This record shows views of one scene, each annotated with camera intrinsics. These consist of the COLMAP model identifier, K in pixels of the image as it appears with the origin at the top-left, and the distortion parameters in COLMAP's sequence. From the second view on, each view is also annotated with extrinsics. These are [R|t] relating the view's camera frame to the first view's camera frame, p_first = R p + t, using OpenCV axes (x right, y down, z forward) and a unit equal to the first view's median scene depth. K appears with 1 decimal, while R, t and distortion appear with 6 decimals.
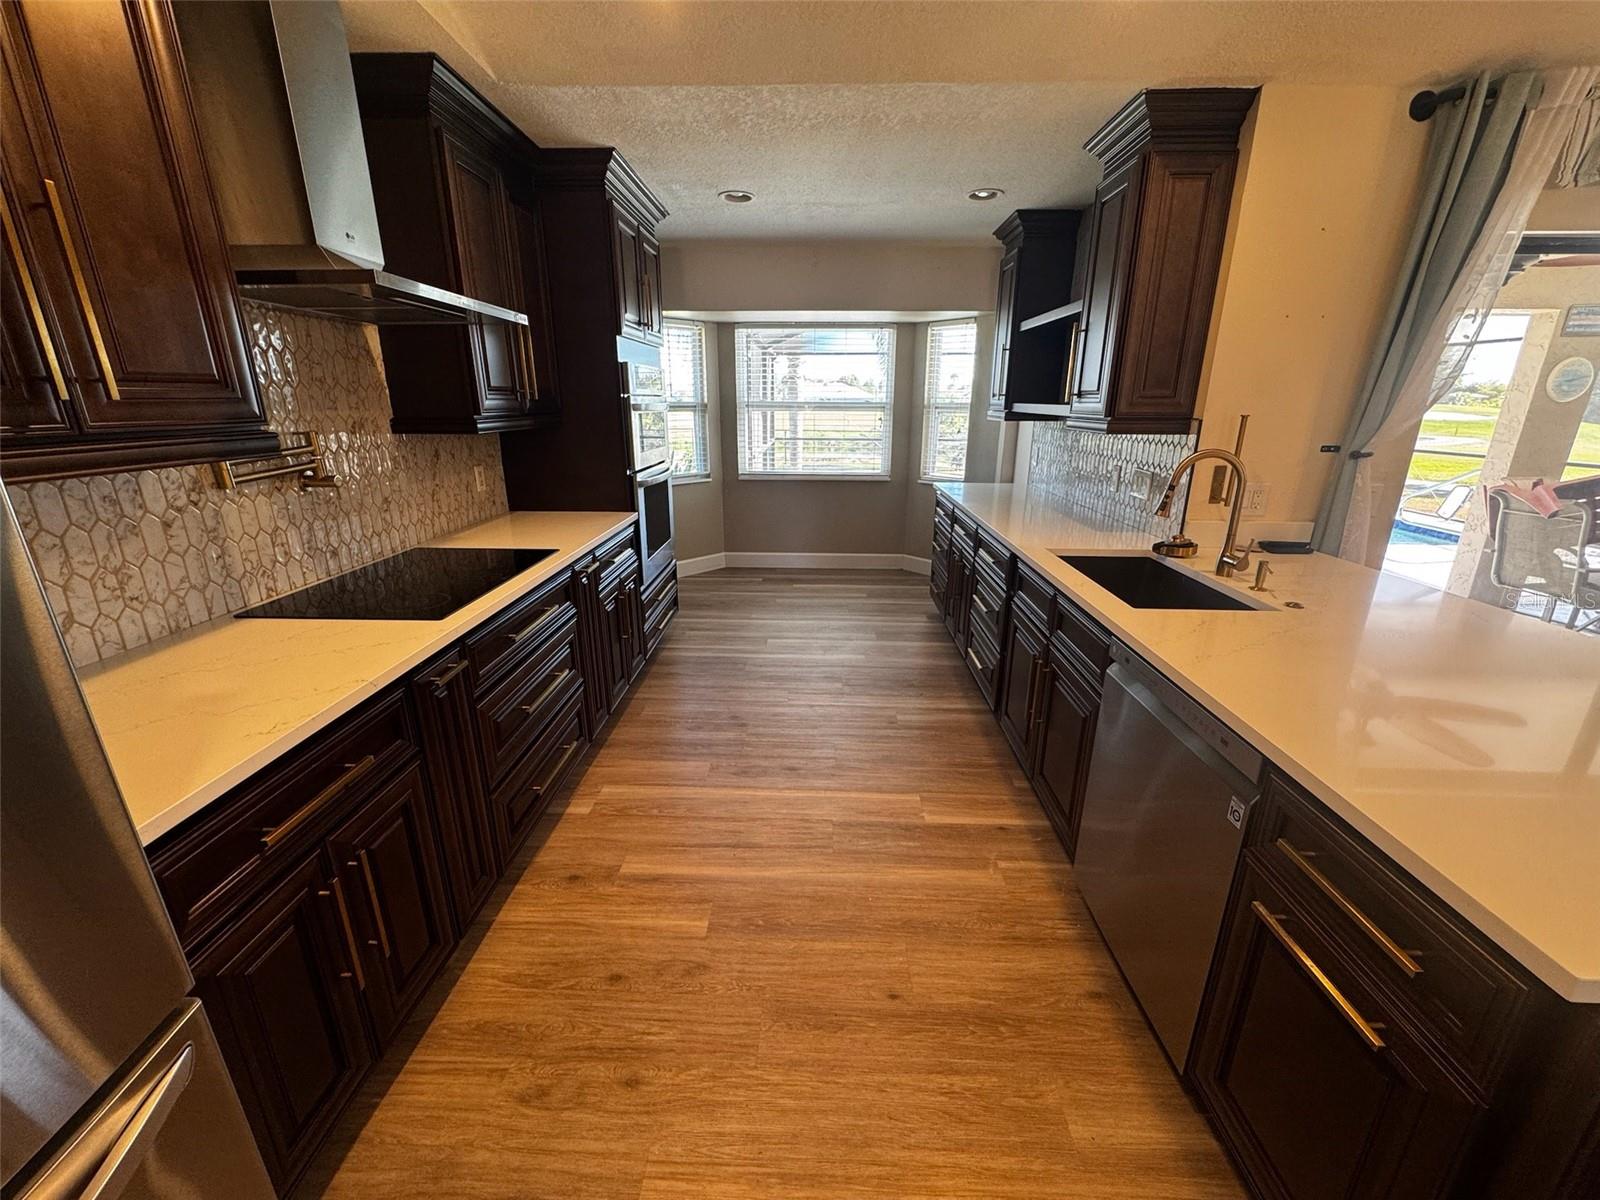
lens RADIAL K [[642.7, 0, 799.1], [0, 642.7, 597.5], [0, 0, 1]] dist [-0.002980, 0.000200]
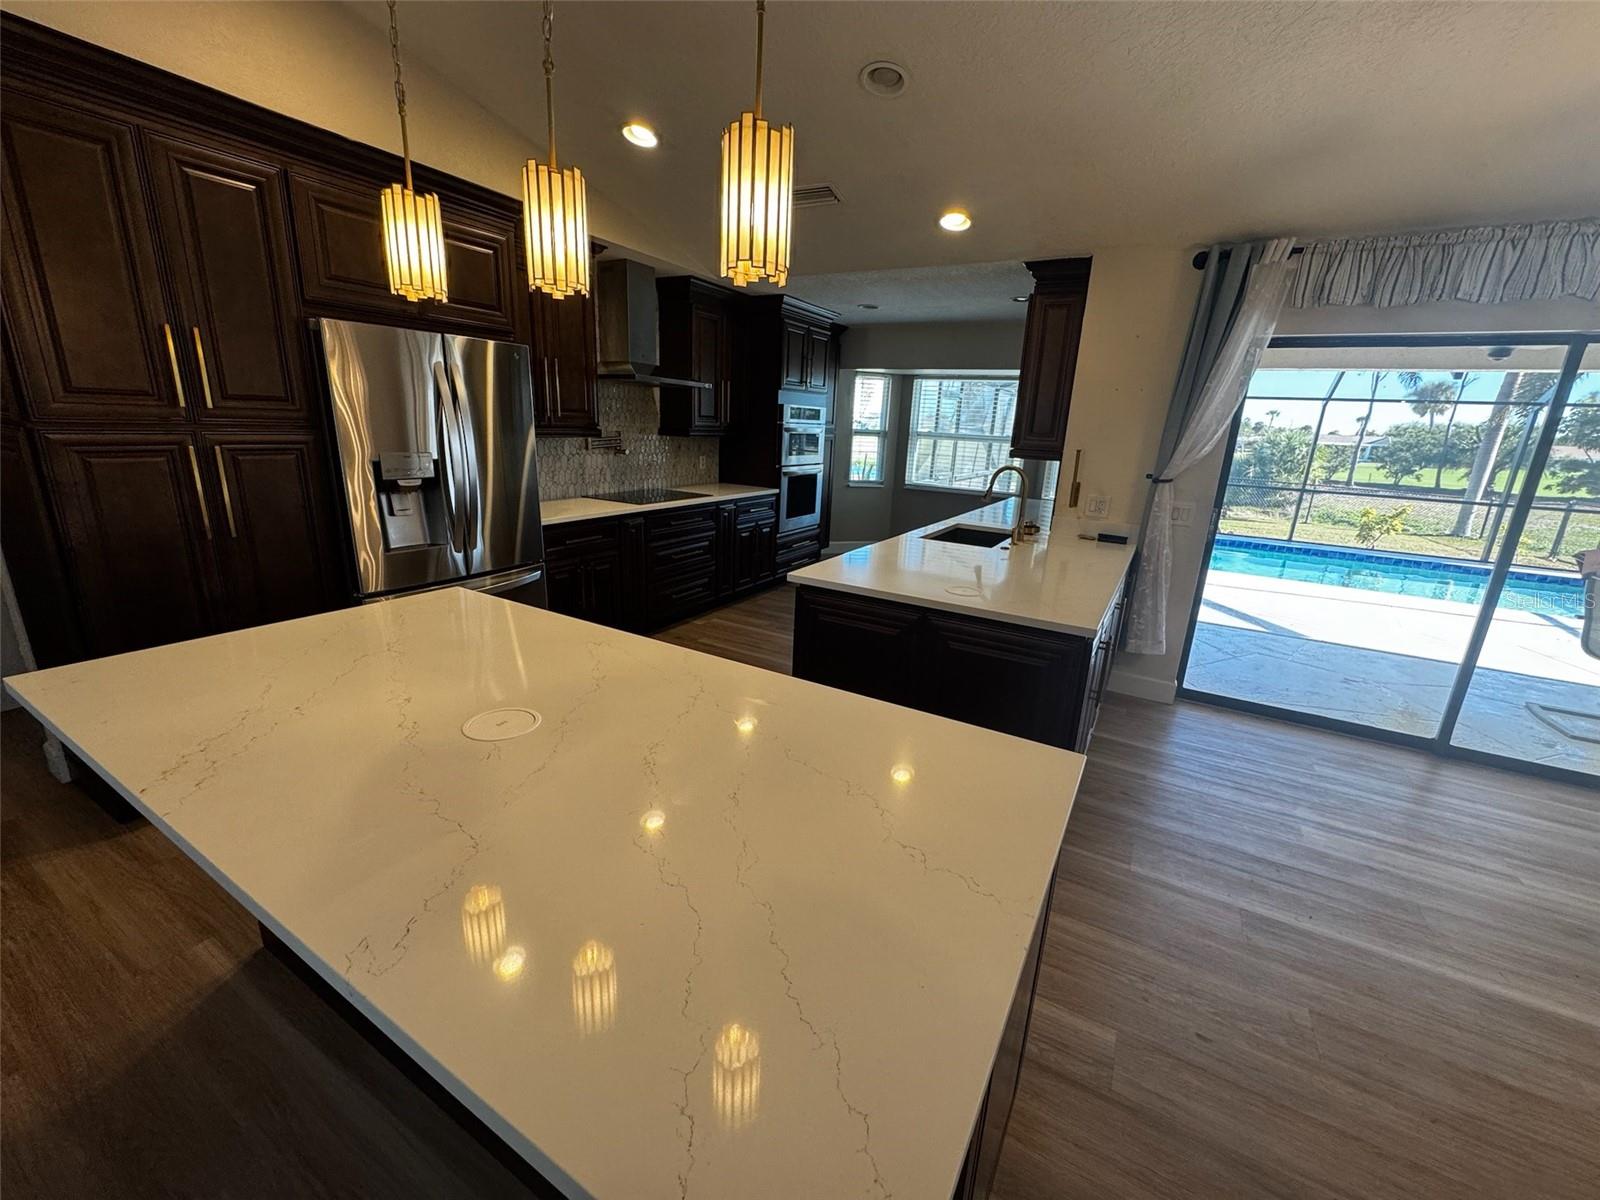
lens RADIAL K [[642.7, 0, 799.1], [0, 642.7, 597.5], [0, 0, 1]] dist [-0.002980, 0.000200]
pose [[0.880123, 0.161991, -0.446253, 0.781491], [-0.181225, 0.983442, -0.000429, 0.184953], [0.438794, 0.081250, 0.894907, -0.641114]]
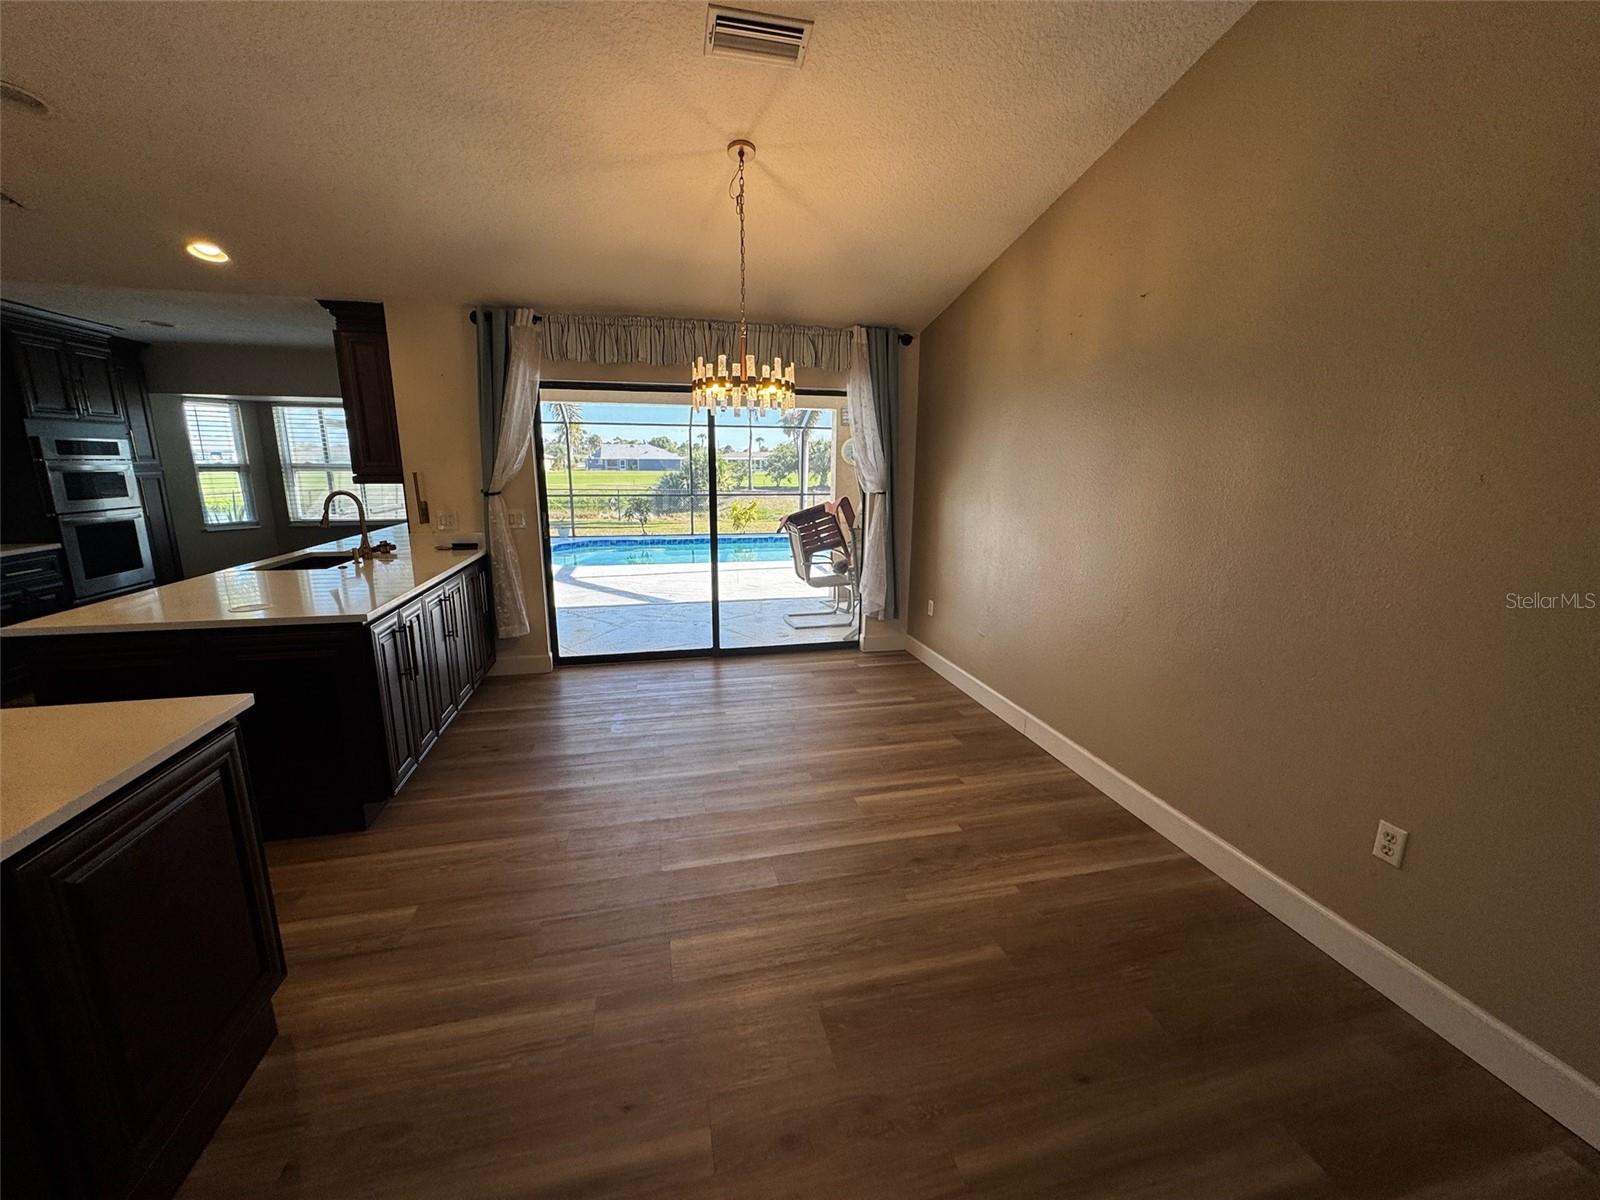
lens RADIAL K [[642.7, 0, 799.1], [0, 642.7, 597.5], [0, 0, 1]] dist [-0.002980, 0.000200]
pose [[0.964821, -0.050897, 0.257934, 1.143266], [0.073736, 0.994092, -0.079655, 0.258570], [-0.252356, 0.095872, 0.962873, -0.876787]]
